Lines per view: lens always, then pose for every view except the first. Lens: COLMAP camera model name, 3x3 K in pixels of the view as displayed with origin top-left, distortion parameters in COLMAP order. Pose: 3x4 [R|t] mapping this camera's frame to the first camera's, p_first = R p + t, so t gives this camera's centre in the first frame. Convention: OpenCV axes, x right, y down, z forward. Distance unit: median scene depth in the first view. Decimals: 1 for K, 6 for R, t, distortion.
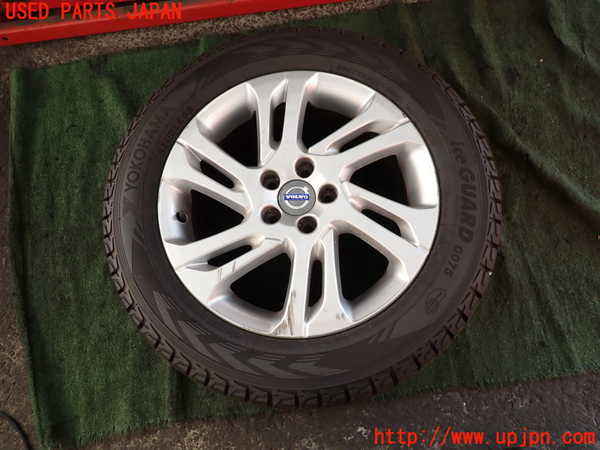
lens RADIAL K [[439.3, 0, 300.0], [0, 439.3, 225.0], [0, 0, 1]] dist [0.002497, 0.000534]
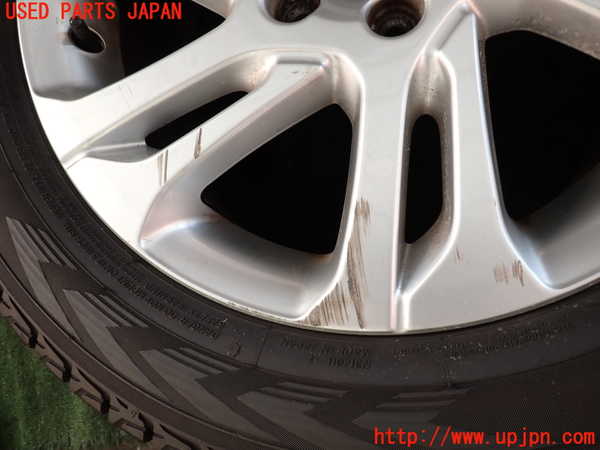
lens RADIAL K [[439.3, 0, 300.0], [0, 439.3, 225.0], [0, 0, 1]] dist [0.002497, 0.000534]
pose [[0.986817, -0.034117, -0.158201, -0.008623], [0.064807, 0.979034, 0.193112, 0.097262], [0.148296, -0.200819, 0.968339, 0.651414]]
